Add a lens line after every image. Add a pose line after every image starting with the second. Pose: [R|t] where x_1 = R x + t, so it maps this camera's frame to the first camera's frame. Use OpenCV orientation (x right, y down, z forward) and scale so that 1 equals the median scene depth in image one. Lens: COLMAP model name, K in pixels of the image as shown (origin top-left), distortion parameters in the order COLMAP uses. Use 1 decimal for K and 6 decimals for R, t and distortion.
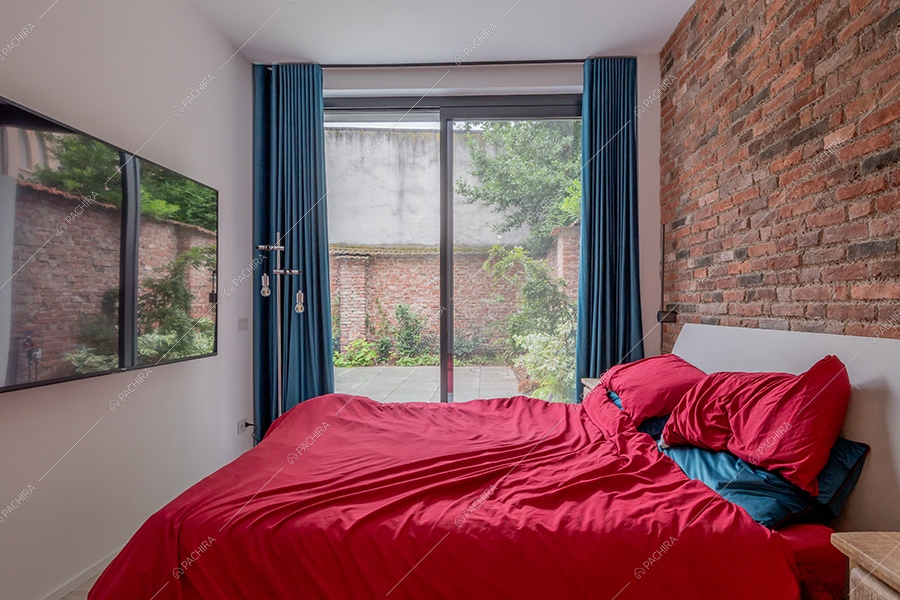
lens RADIAL K [[542.4, 0, 450.4], [0, 542.4, 312.0], [0, 0, 1]] dist [-0.001158, -0.002247]
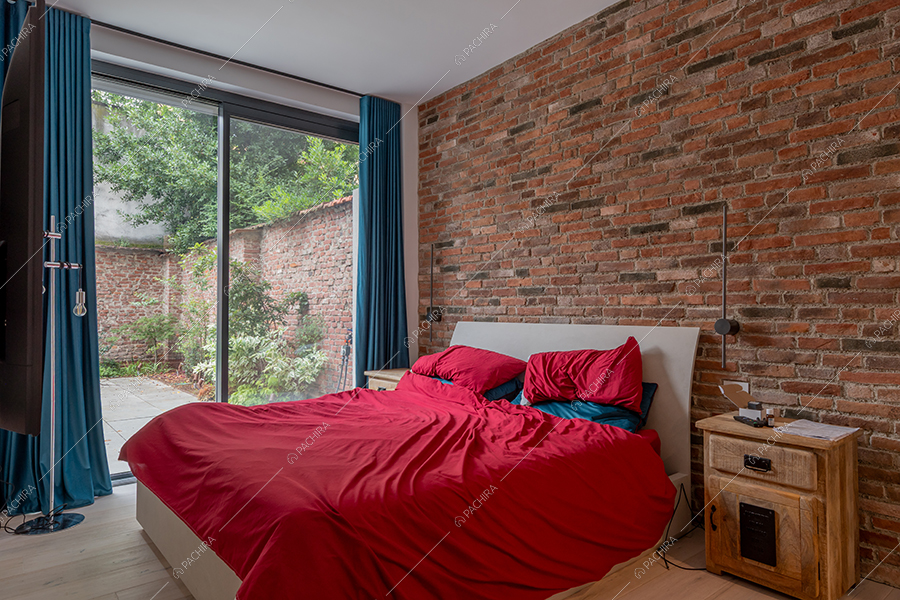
lens RADIAL K [[536.4, 0, 450.0], [0, 536.4, 300.0], [0, 0, 1]] dist [0.018603, -0.002304]
pose [[0.768128, 0.011499, 0.640193, -0.496445], [0.005460, 0.999685, -0.024508, 0.000546], [-0.640273, 0.022321, 0.767823, 0.015375]]
